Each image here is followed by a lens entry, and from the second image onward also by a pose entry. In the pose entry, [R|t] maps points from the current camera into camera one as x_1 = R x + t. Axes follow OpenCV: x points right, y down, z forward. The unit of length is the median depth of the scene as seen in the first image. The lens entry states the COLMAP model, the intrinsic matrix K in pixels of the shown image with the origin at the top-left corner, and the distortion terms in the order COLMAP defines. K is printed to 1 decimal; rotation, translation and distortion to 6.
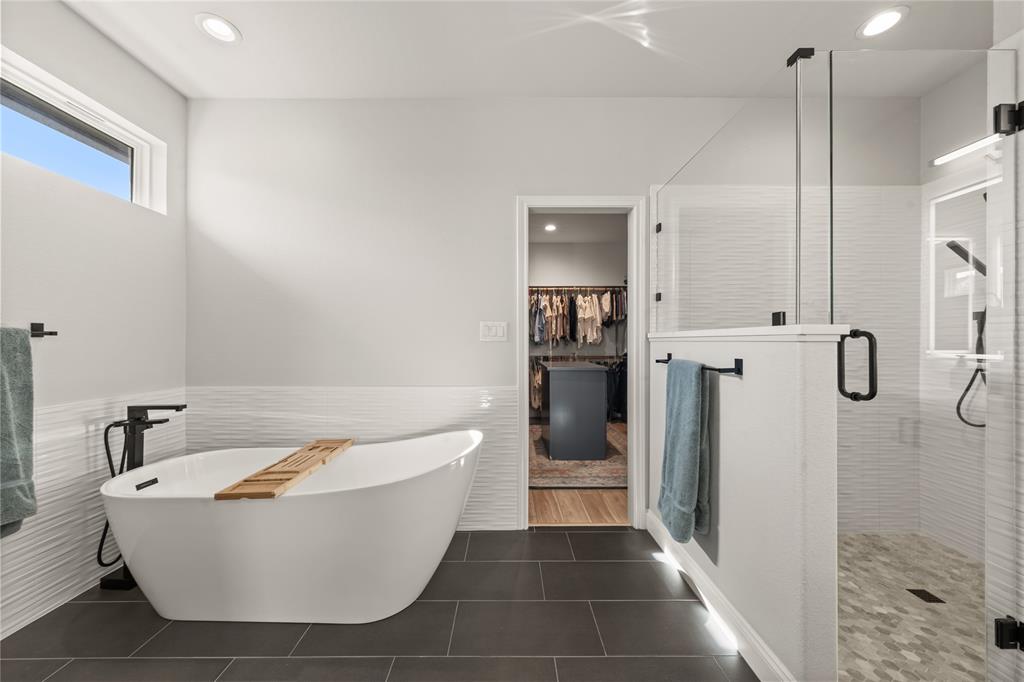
lens RADIAL K [[365.1, 0, 510.0], [0, 365.1, 340.0], [0, 0, 1]] dist [-0.000294, 0.000141]
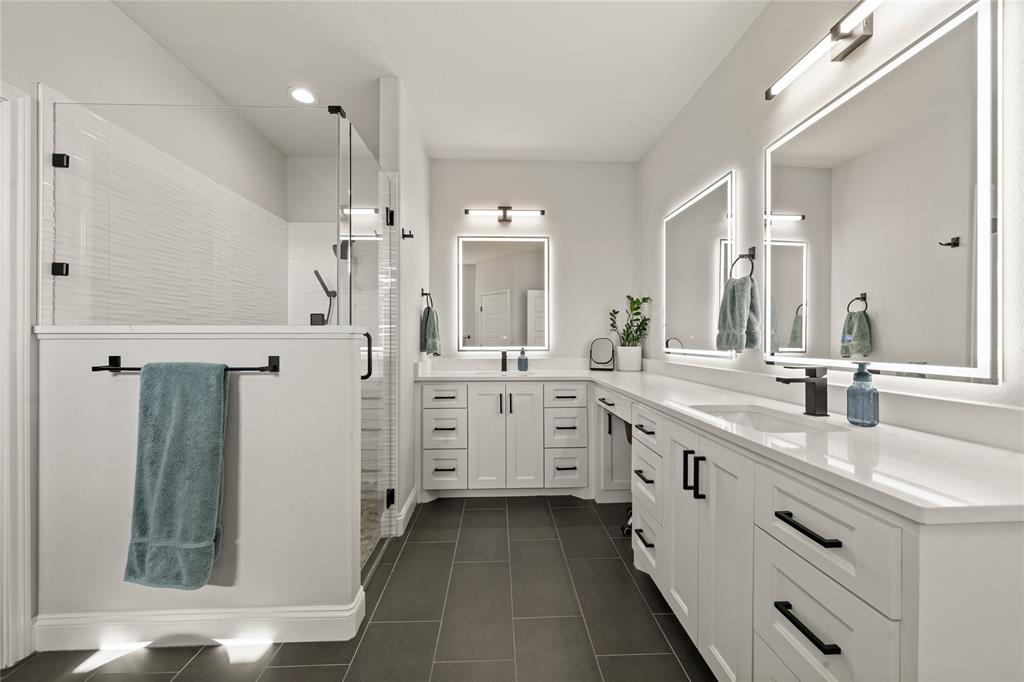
lens RADIAL K [[365.1, 0, 510.0], [0, 365.1, 340.0], [0, 0, 1]] dist [-0.000294, 0.000141]
pose [[-0.027736, -0.003675, 0.999609, -0.252493], [-0.003049, 0.999989, 0.003592, 0.000911], [-0.999611, -0.002948, -0.027747, 0.238842]]
